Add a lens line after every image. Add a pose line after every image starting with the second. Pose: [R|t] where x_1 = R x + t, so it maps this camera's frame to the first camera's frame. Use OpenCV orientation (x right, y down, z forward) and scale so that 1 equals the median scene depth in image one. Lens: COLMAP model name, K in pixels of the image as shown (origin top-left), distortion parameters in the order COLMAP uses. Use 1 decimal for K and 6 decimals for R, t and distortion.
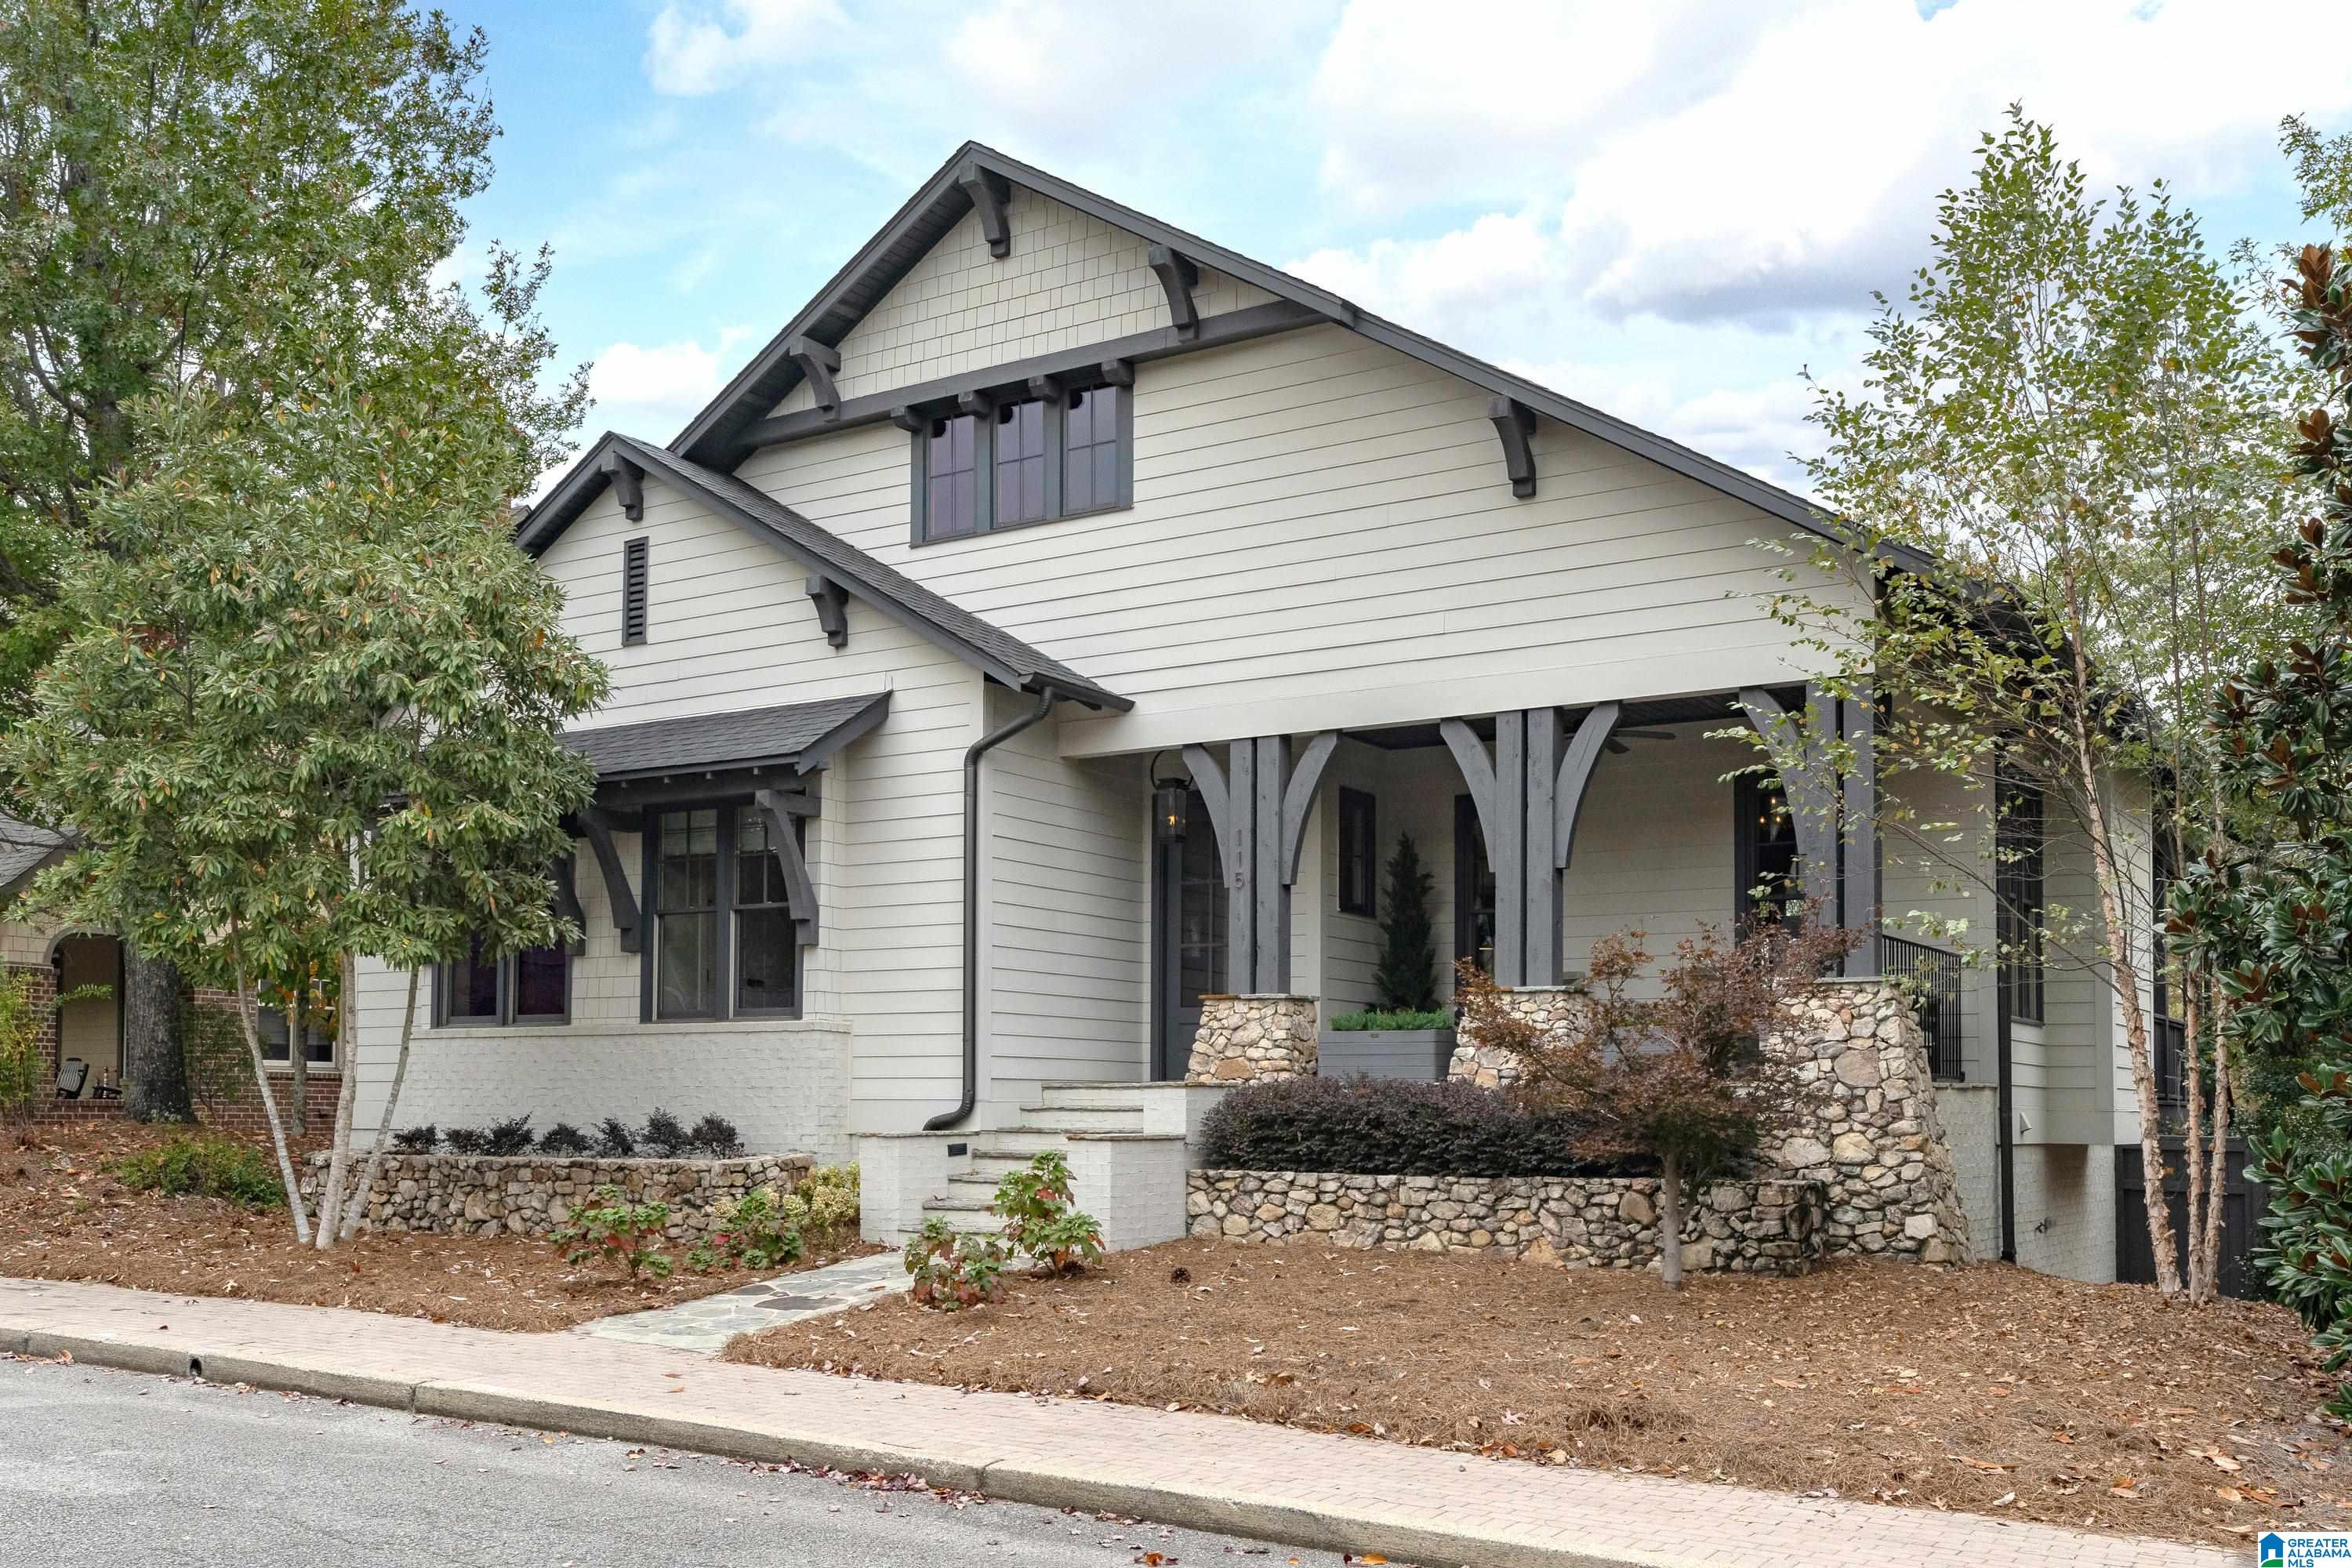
lens RADIAL K [[2424.5, 0, 1176.0], [0, 2424.5, 784.0], [0, 0, 1]] dist [0.004889, 0.014686]
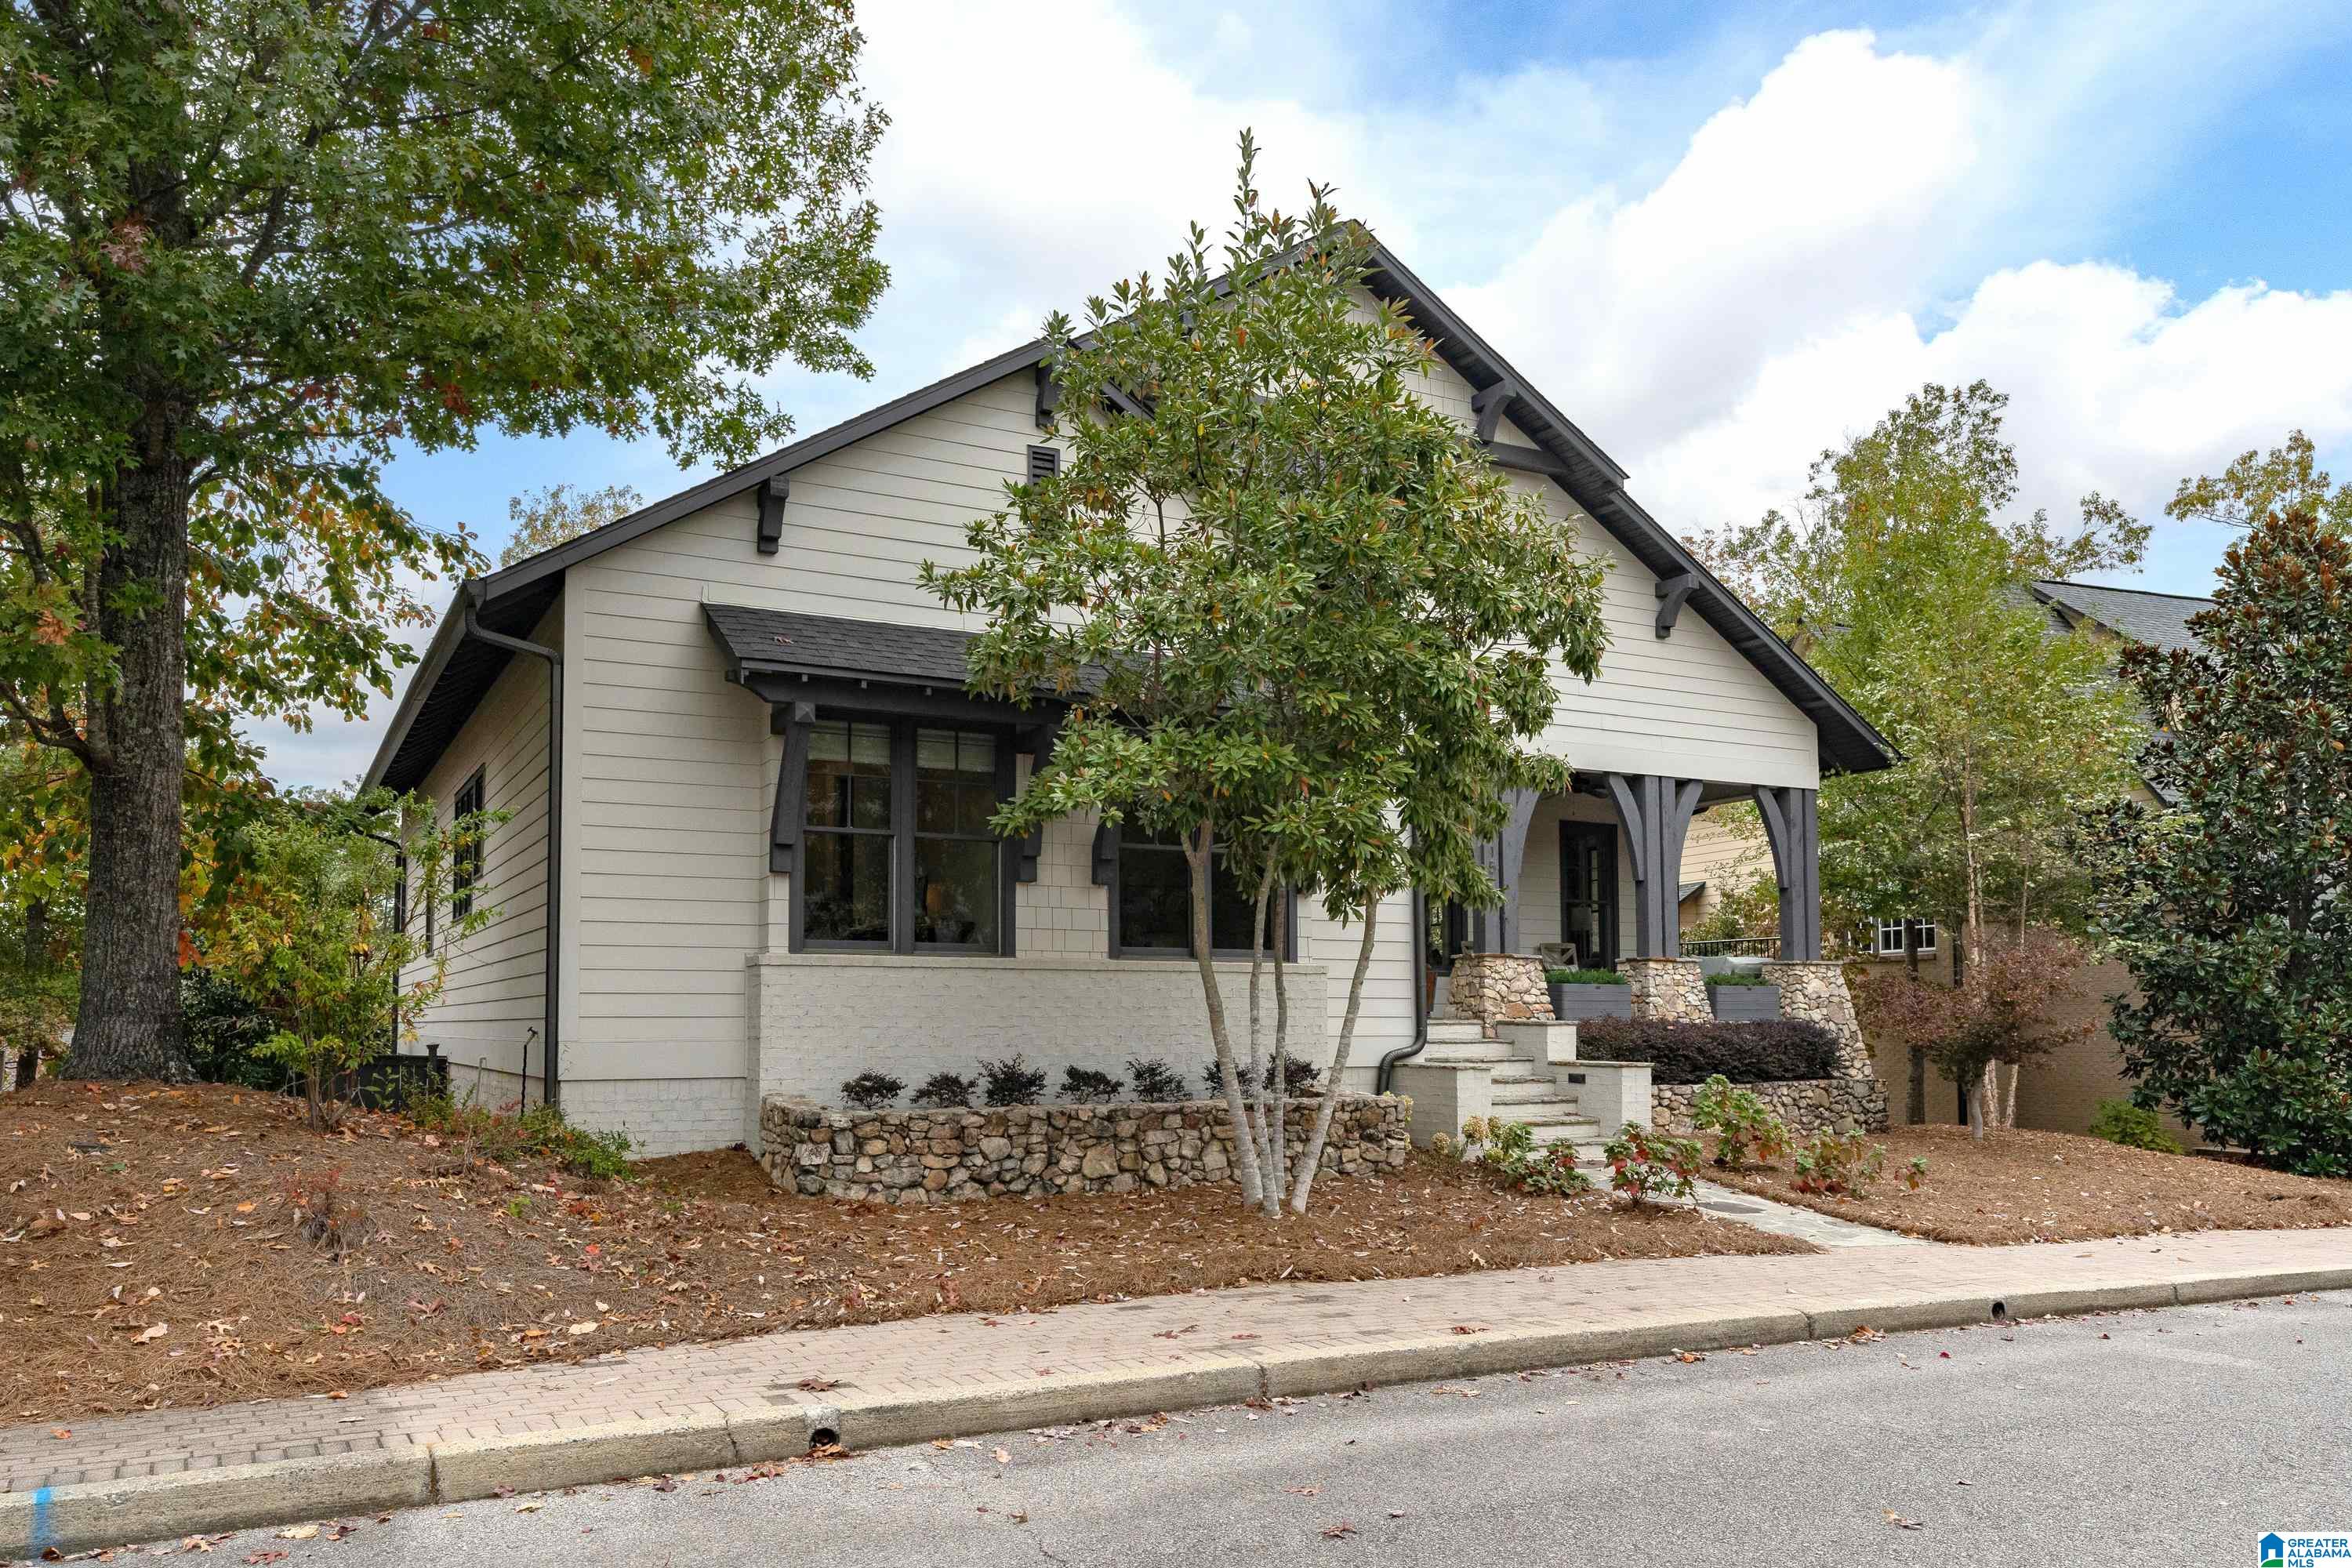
lens RADIAL K [[1769.9, 0, 1176.0], [0, 1769.9, 784.0], [0, 0, 1]] dist [-0.003197, 0.000831]
pose [[0.434124, 0.113868, 0.893628, -1.012150], [-0.119346, 0.990505, -0.068234, 0.089628], [-0.892913, -0.077029, 0.443591, 0.803776]]
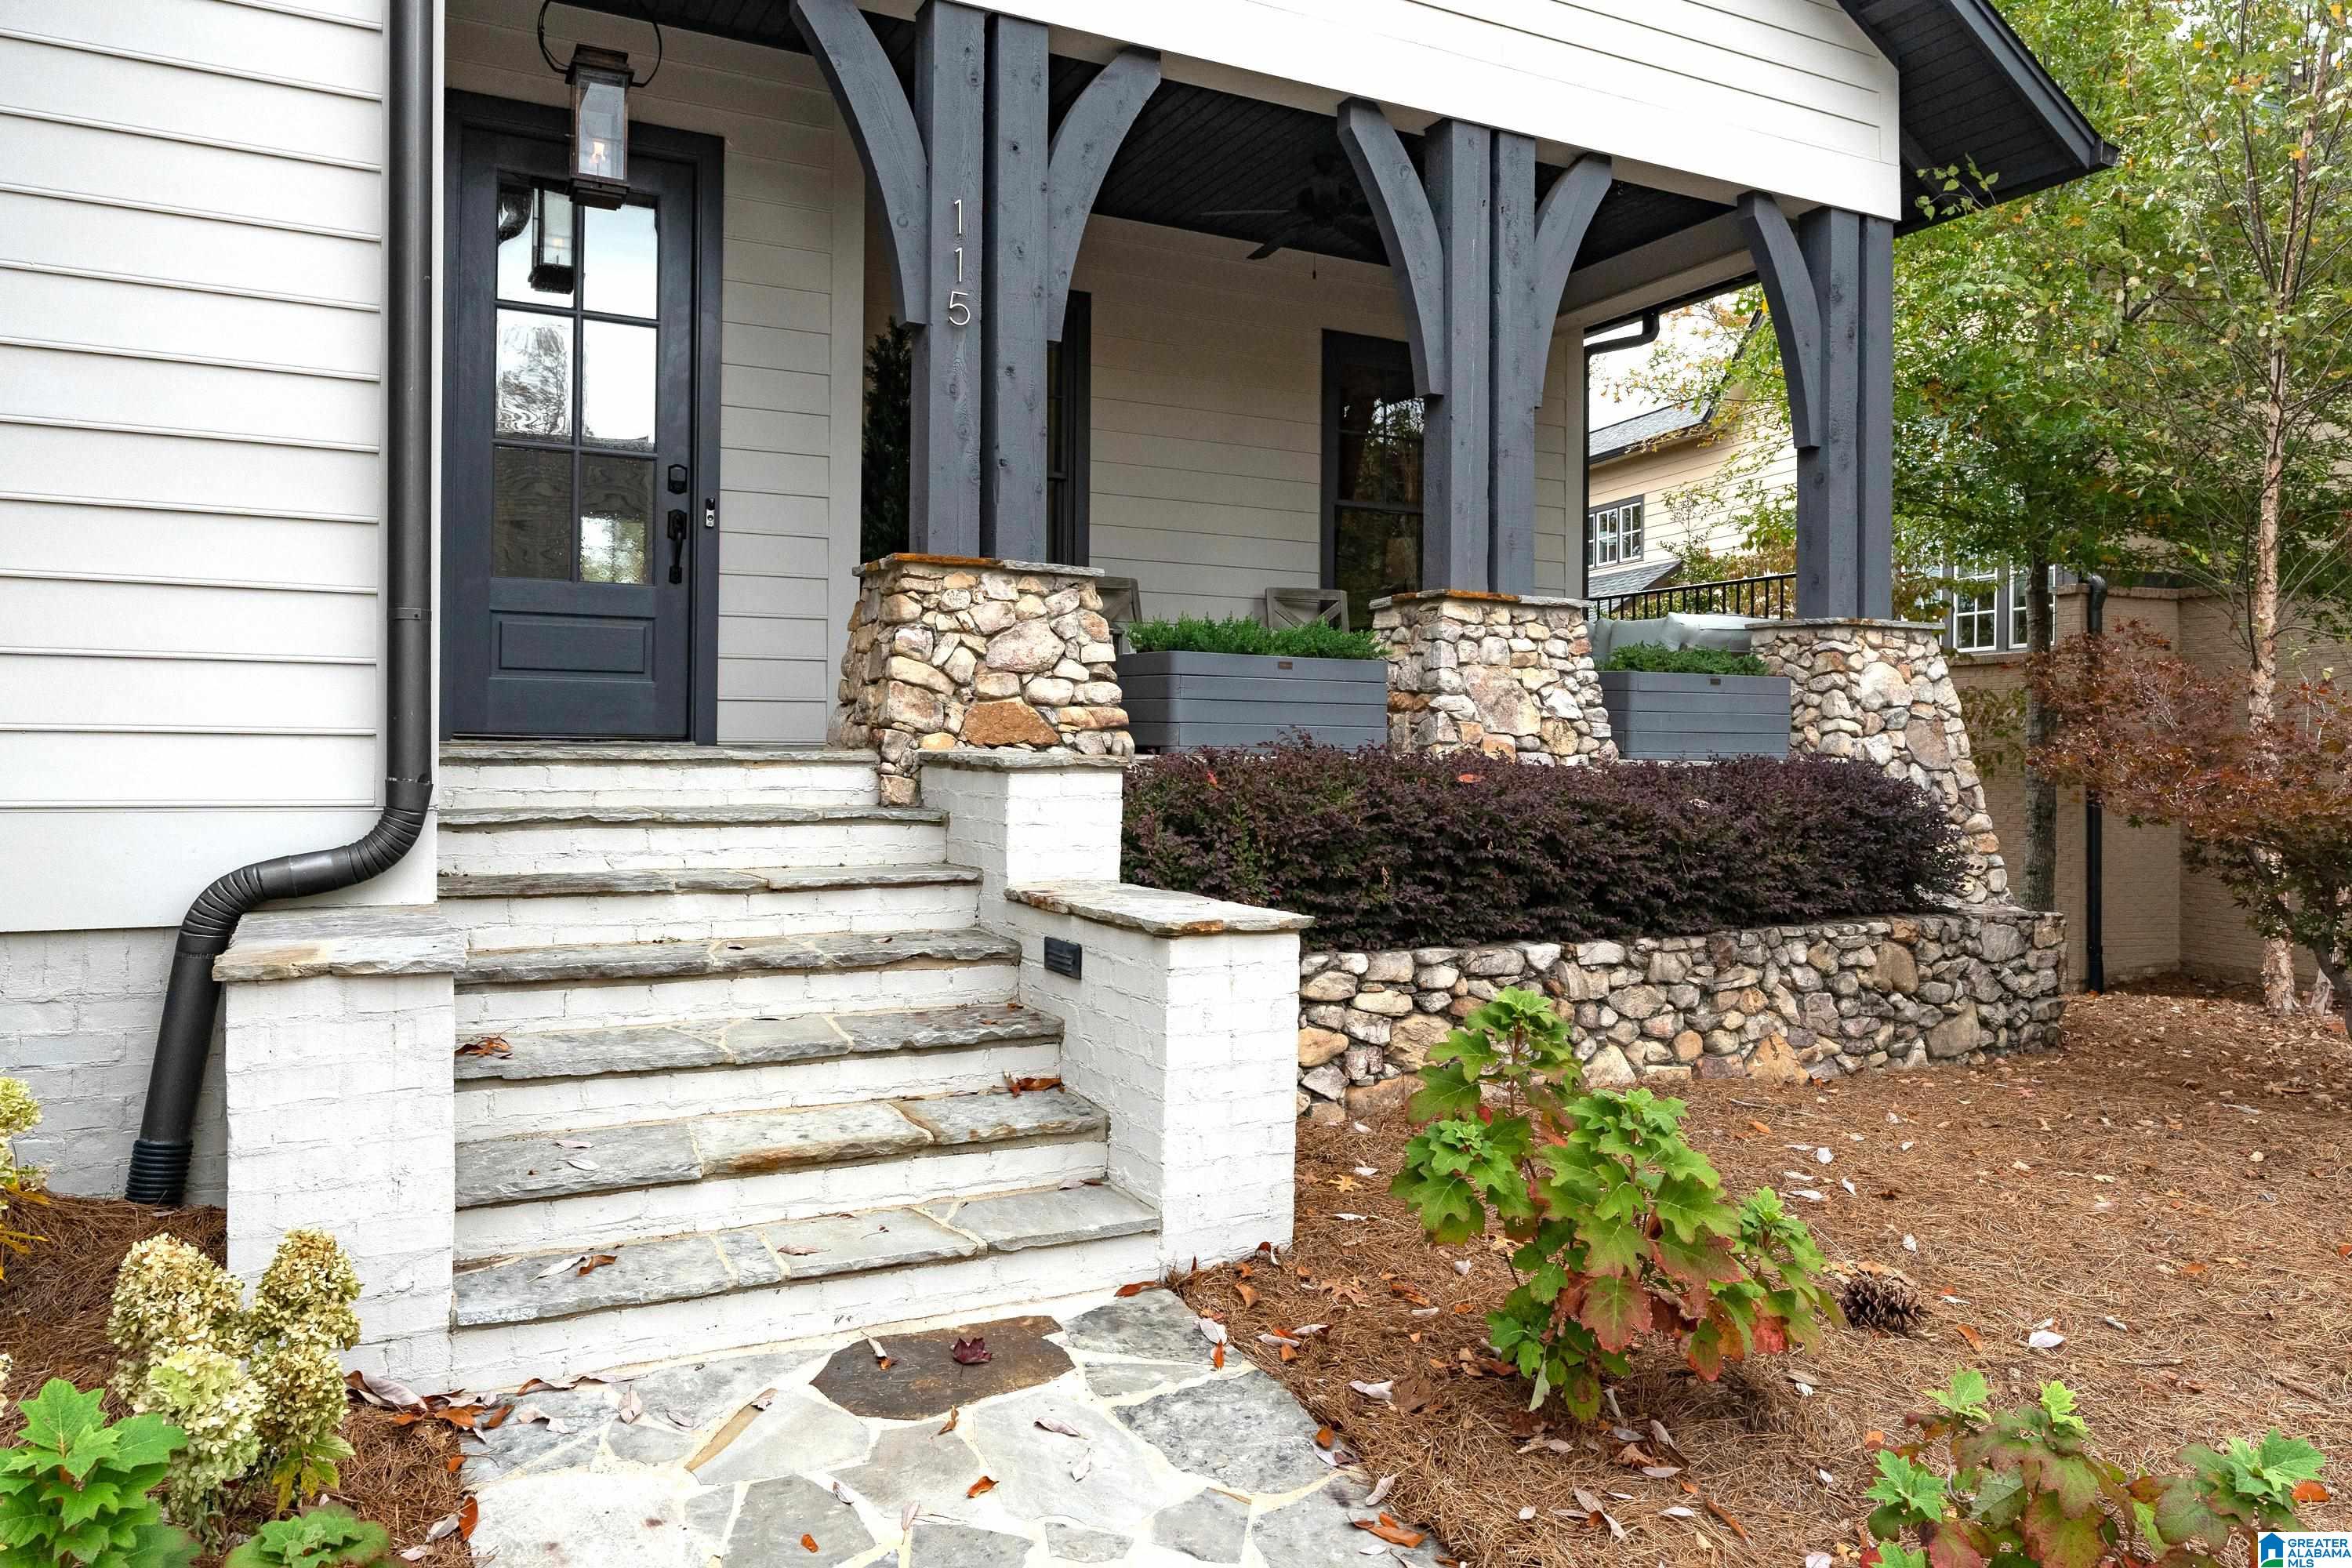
lens RADIAL K [[1643.8, 0, 1167.3], [0, 1643.8, 648.3], [0, 0, 1]] dist [0.001964, 0.000783]
pose [[0.463443, 0.055536, 0.884385, -0.249945], [-0.125849, 0.992043, 0.003652, 0.106571], [-0.877145, -0.112991, 0.466744, 0.897601]]
